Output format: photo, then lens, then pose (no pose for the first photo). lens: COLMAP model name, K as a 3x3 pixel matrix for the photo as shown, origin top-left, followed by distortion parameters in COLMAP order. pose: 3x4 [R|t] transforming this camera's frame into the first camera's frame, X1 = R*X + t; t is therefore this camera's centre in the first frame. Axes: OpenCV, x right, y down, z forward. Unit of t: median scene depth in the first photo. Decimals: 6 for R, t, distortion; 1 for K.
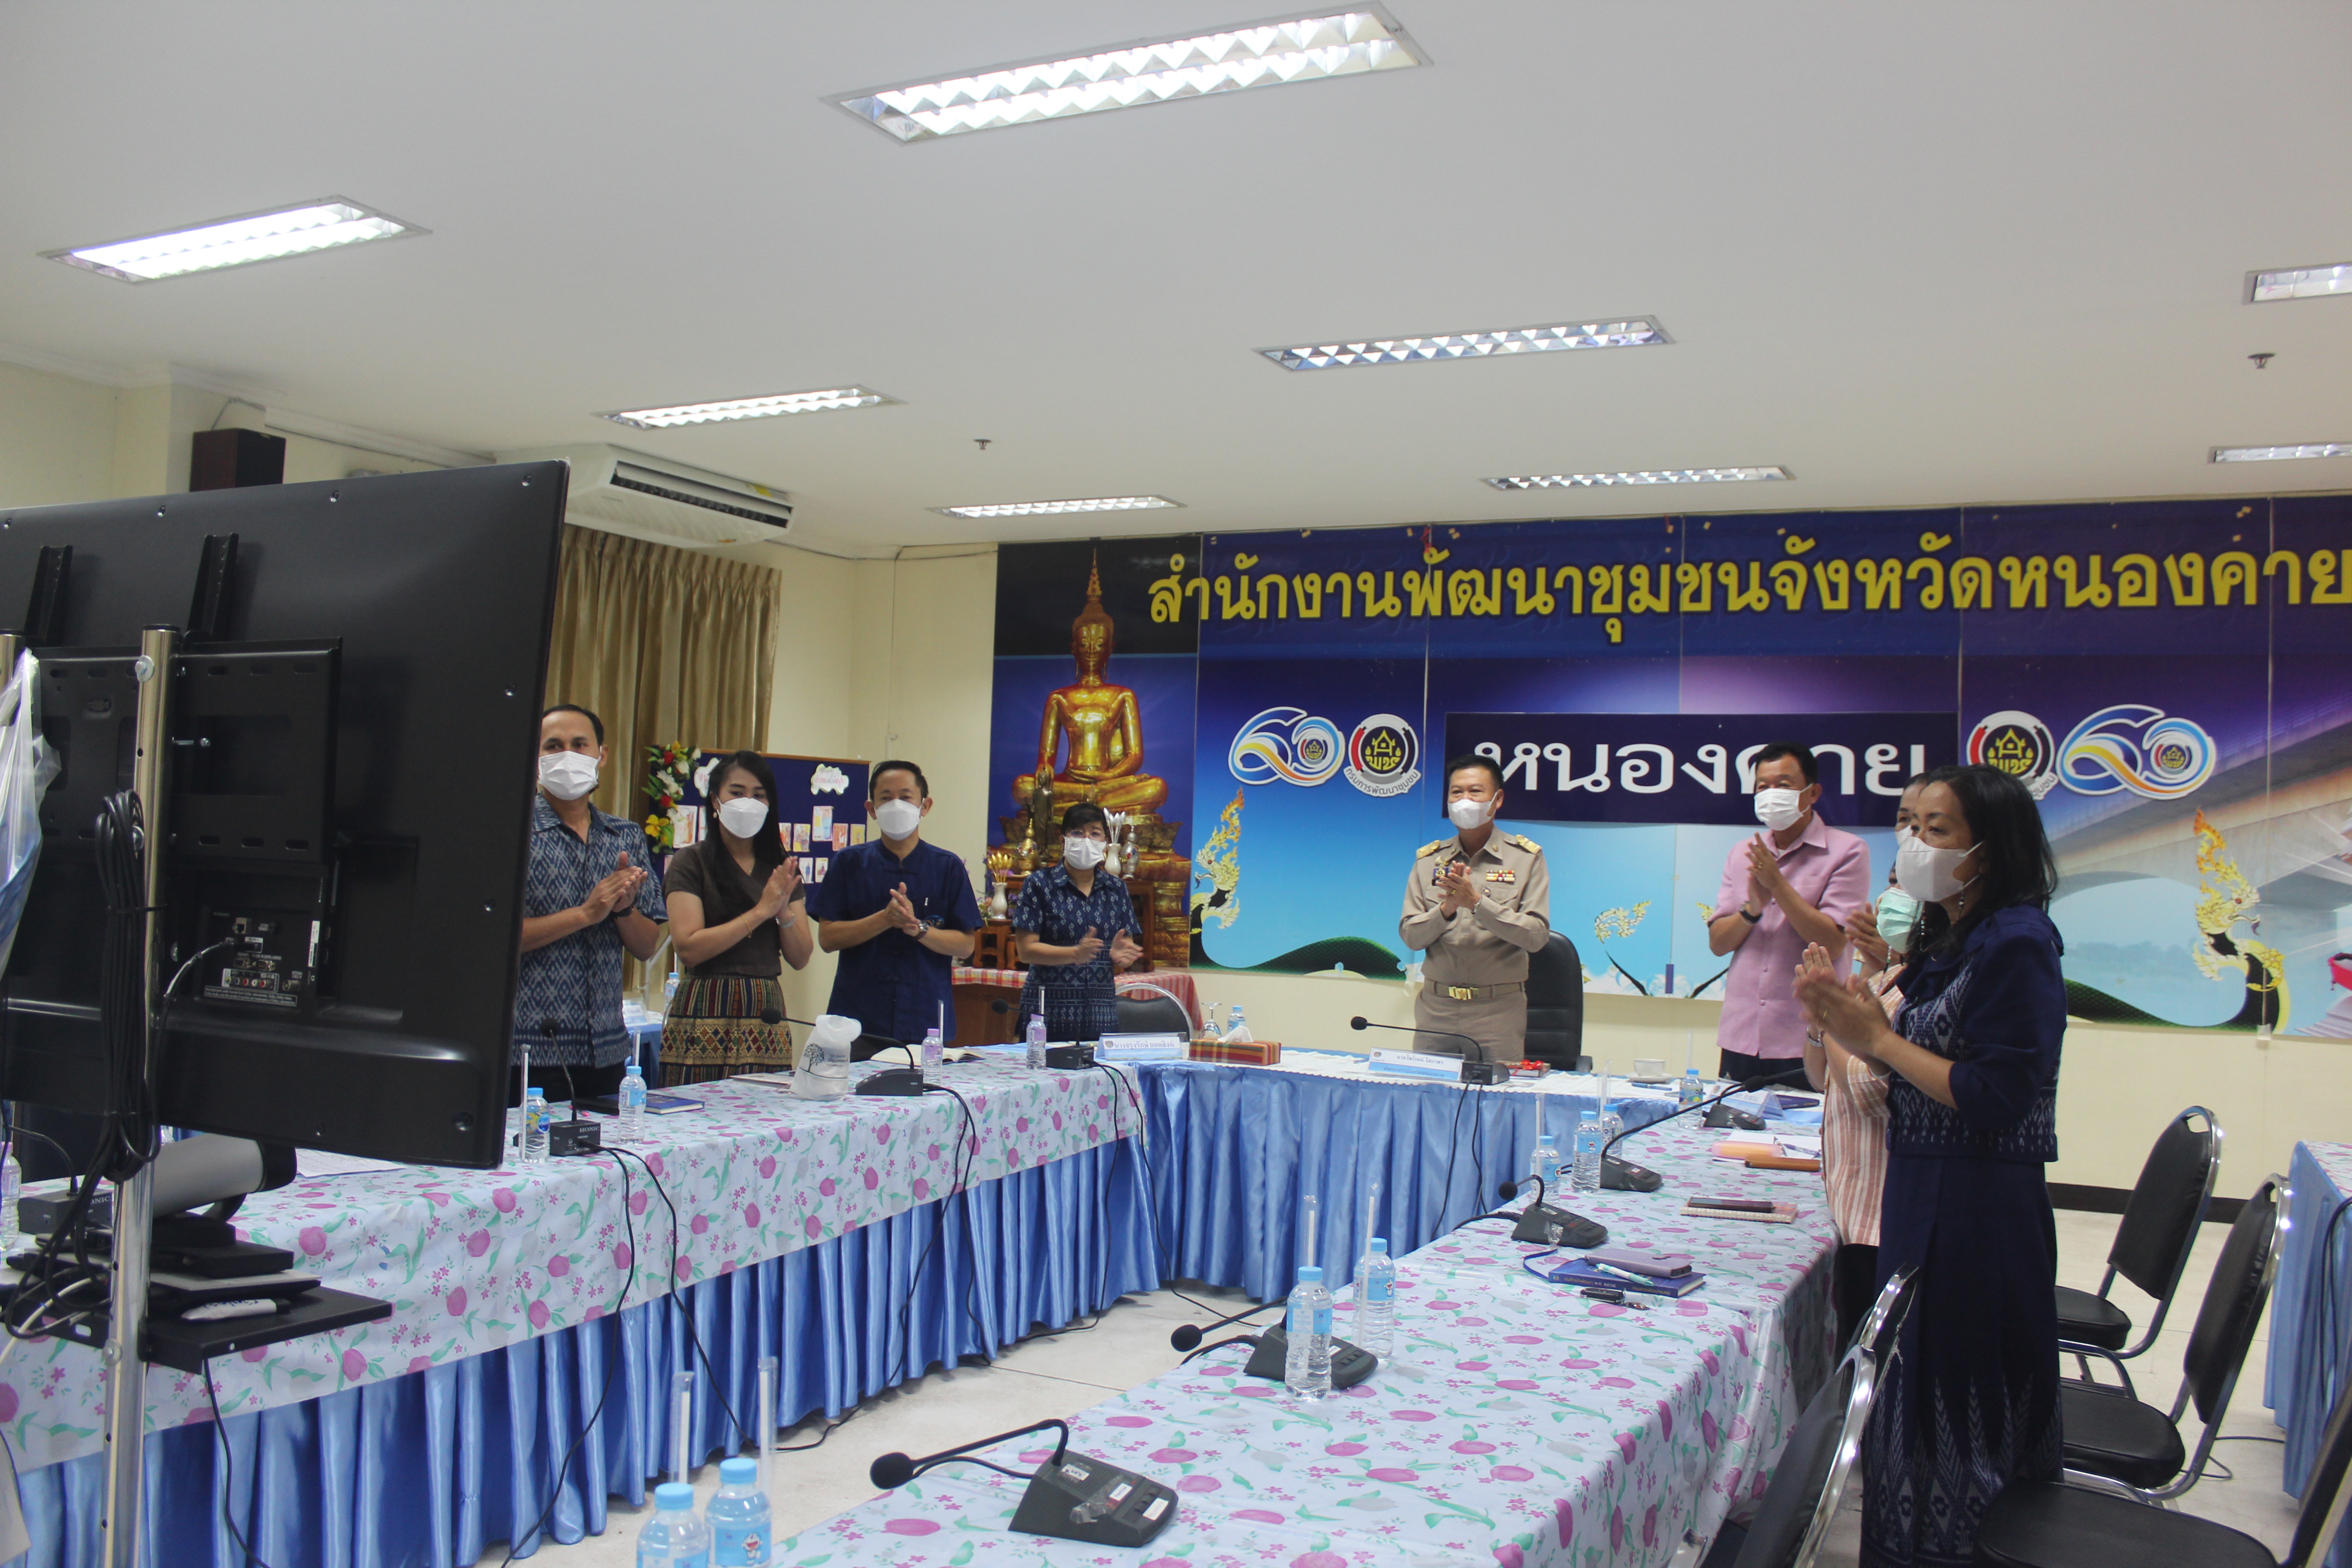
lens RADIAL K [[1948.5, 0, 1180.4], [0, 1948.5, 776.2], [0, 0, 1]] dist [-0.167749, 0.157239]
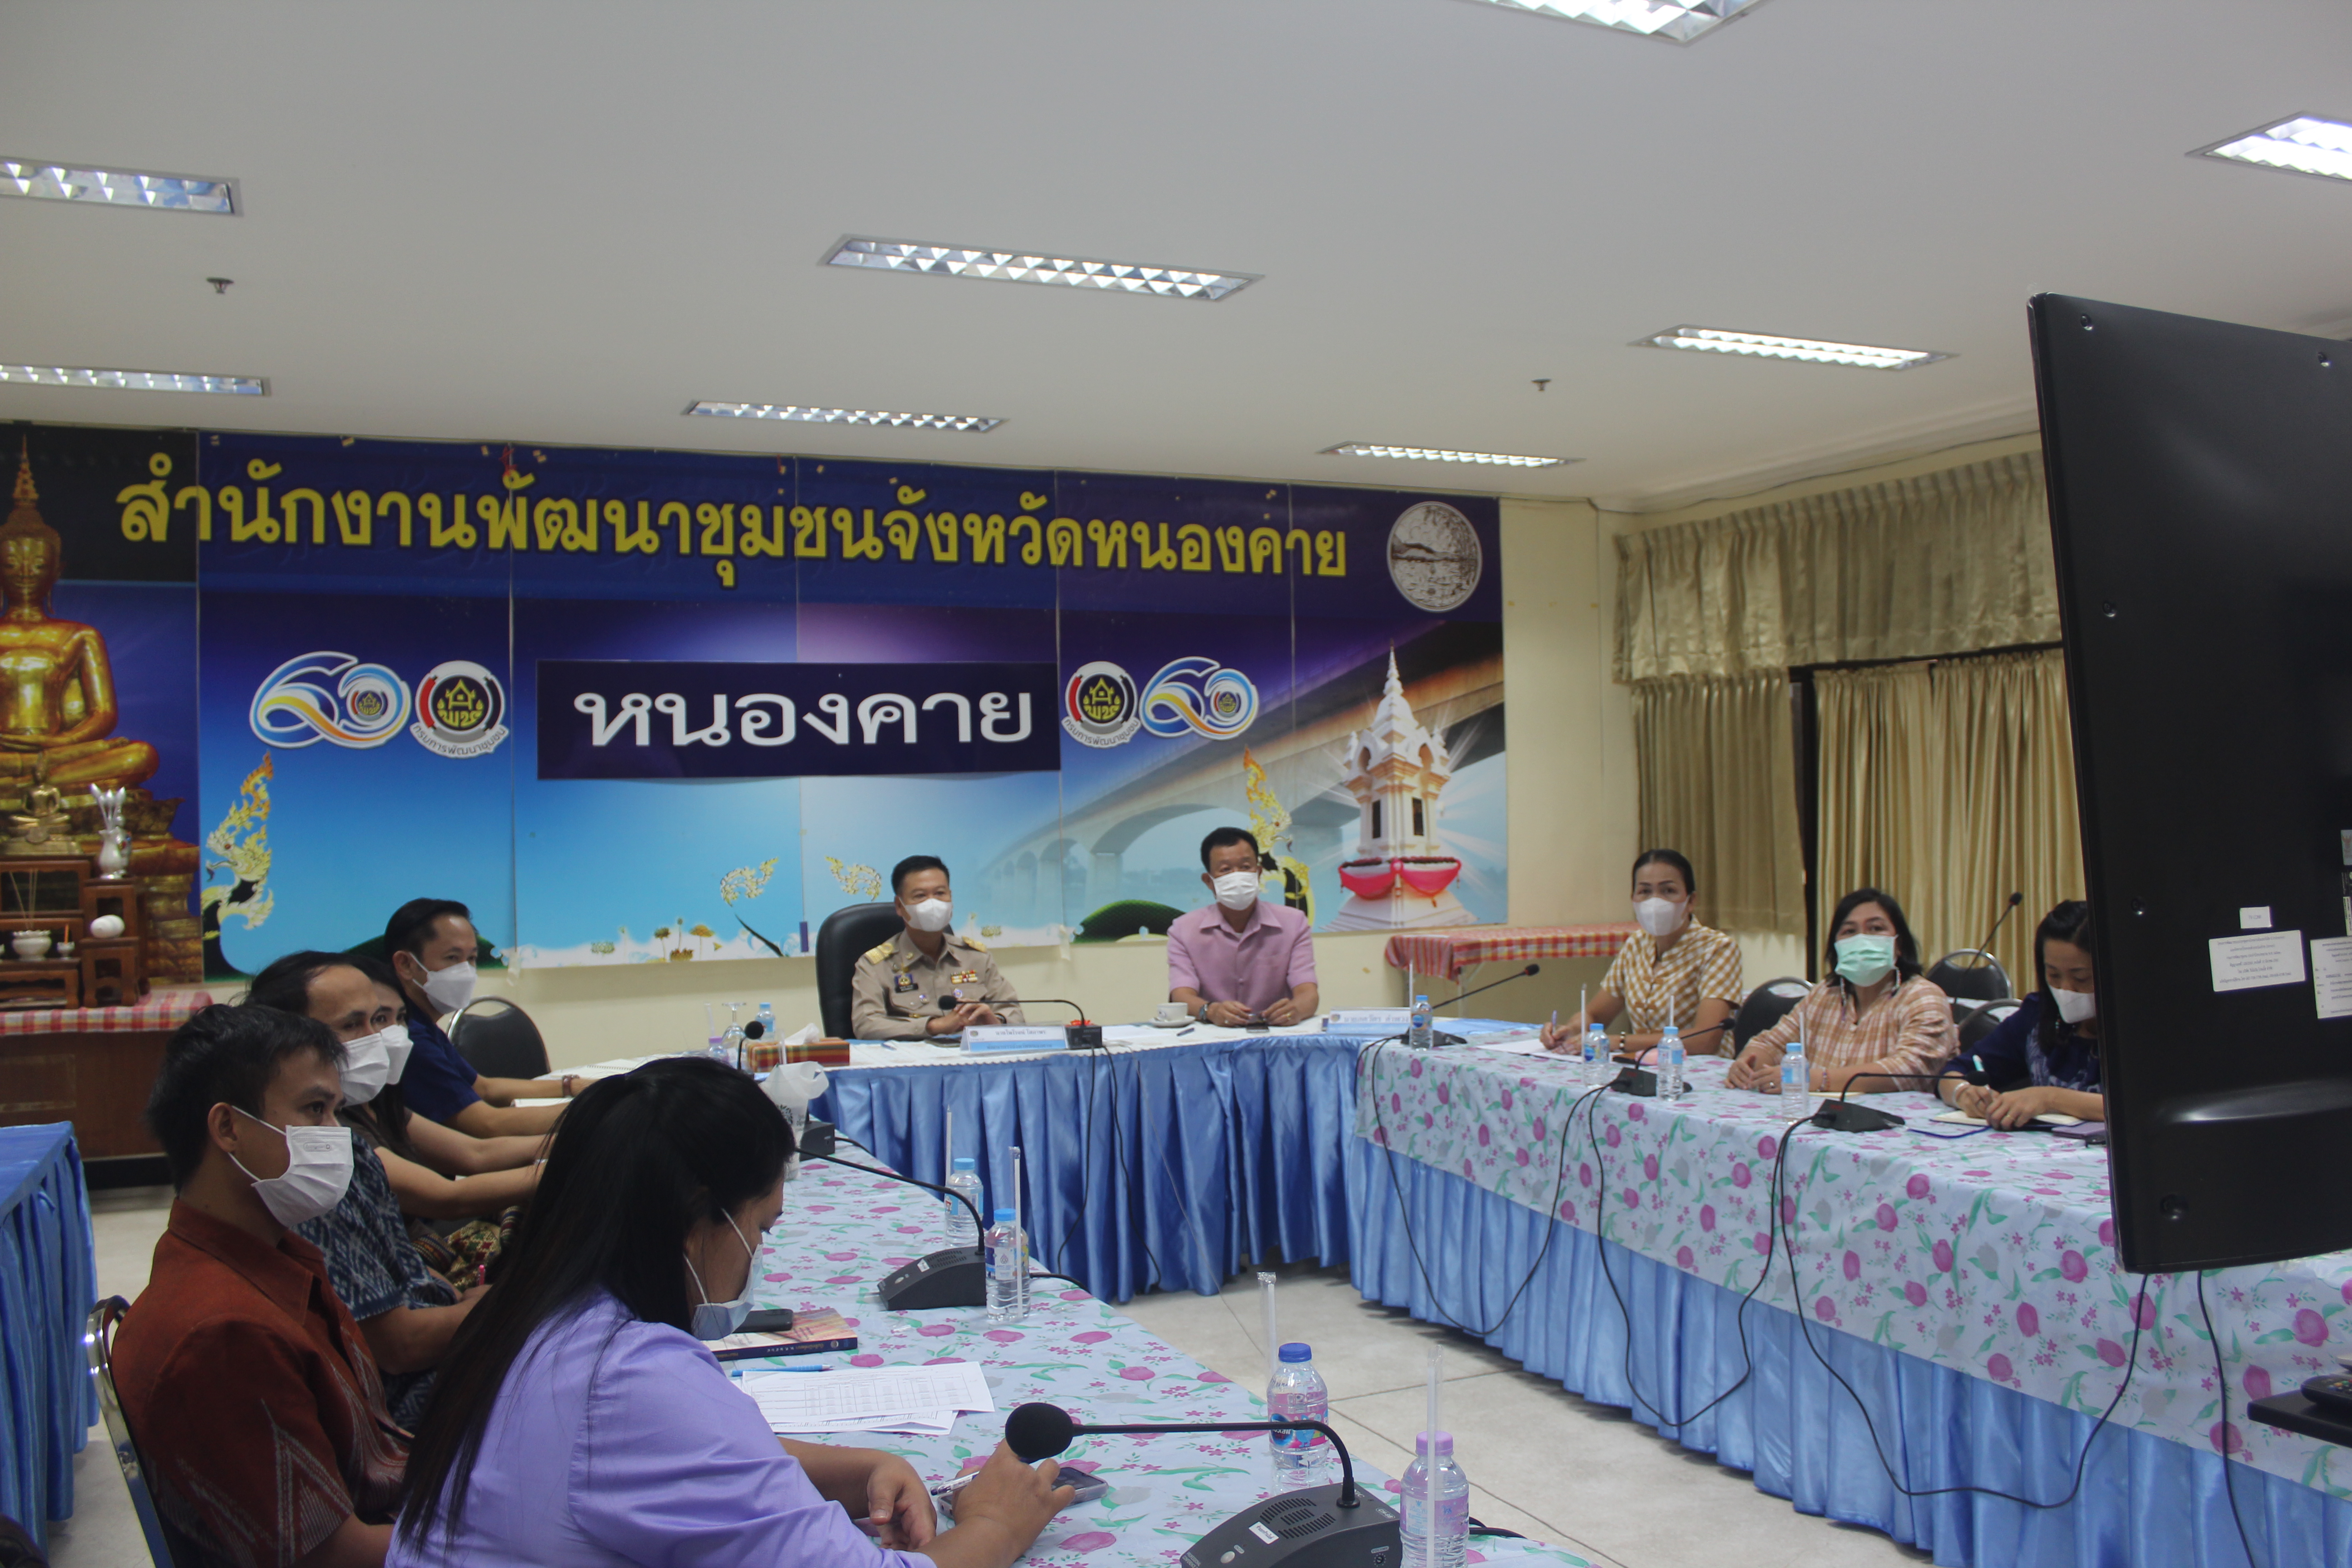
lens RADIAL K [[1948.5, 0, 1180.4], [0, 1948.5, 776.2], [0, 0, 1]] dist [-0.167749, 0.157239]
pose [[0.631026, -0.035482, 0.774950, -0.389260], [0.015138, 0.999326, 0.033429, -0.005187], [-0.775614, -0.009363, 0.631138, 0.249920]]
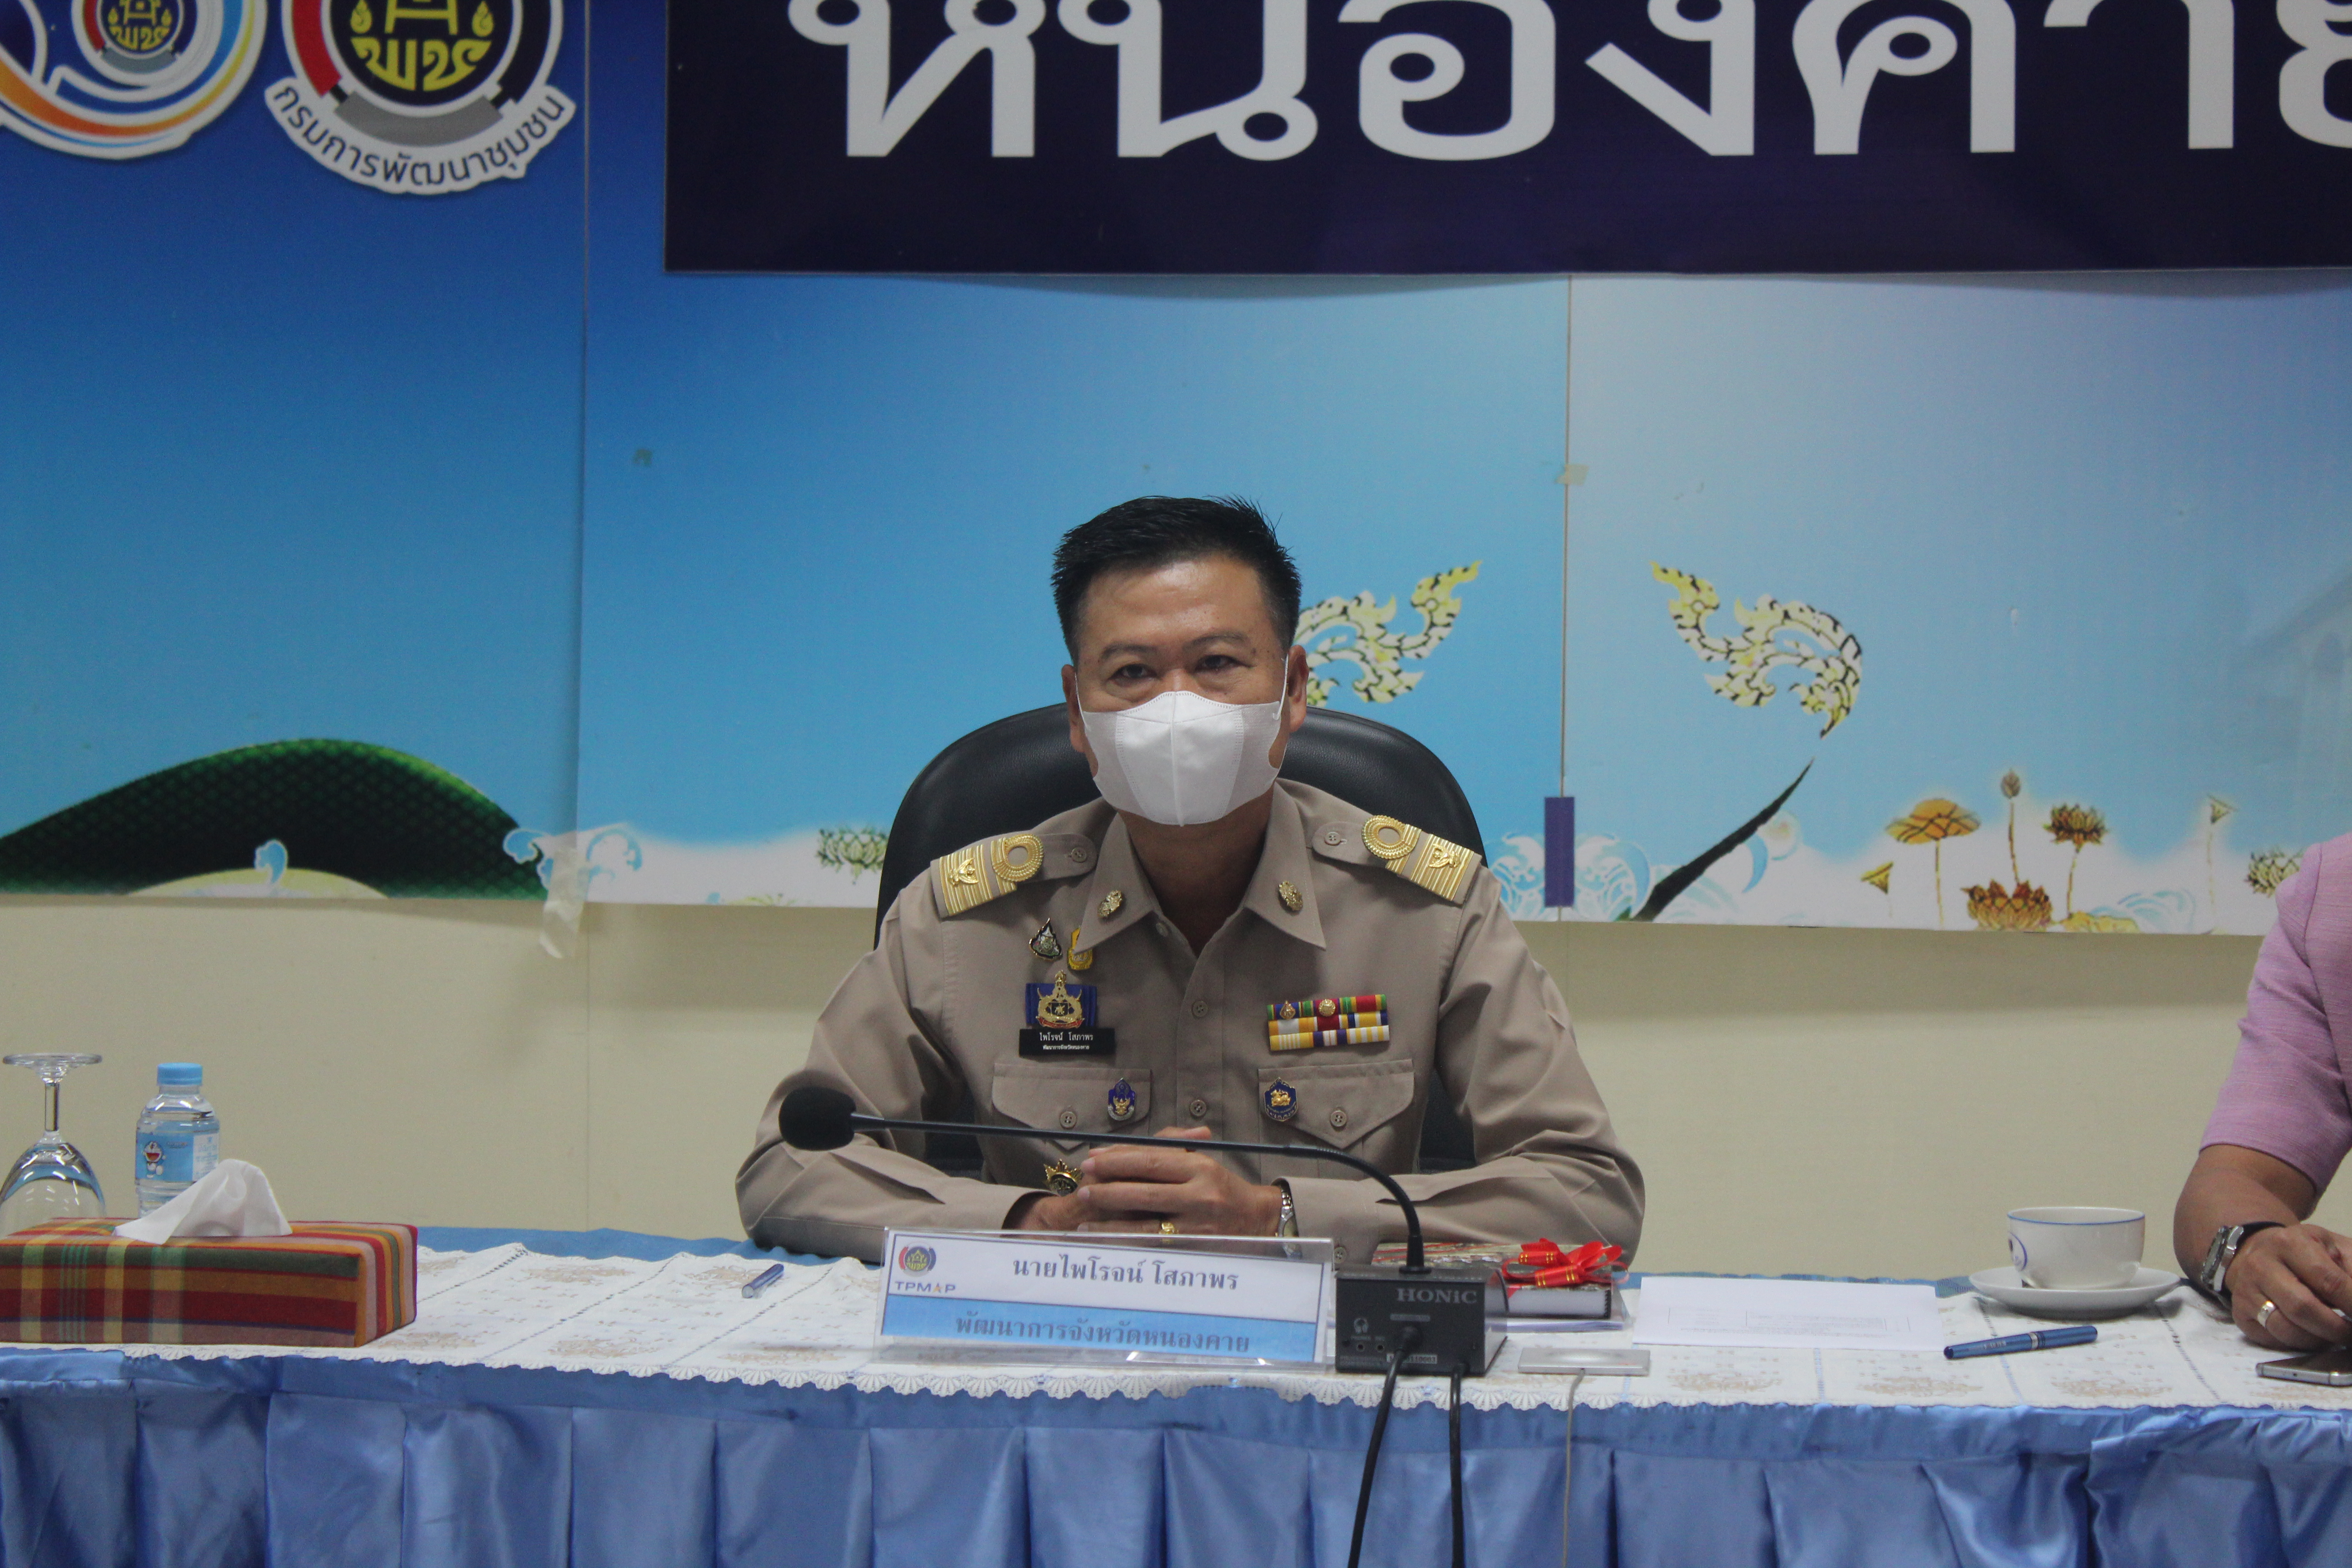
lens RADIAL K [[5536.1, 0, 1155.9], [0, 5536.1, 743.8], [0, 0, 1]] dist [0.063434, 0.399399]
pose [[0.946105, -0.039587, 0.321432, -0.049267], [0.013175, 0.996384, 0.083933, 0.025417], [-0.323593, -0.075174, 0.943205, 0.298976]]
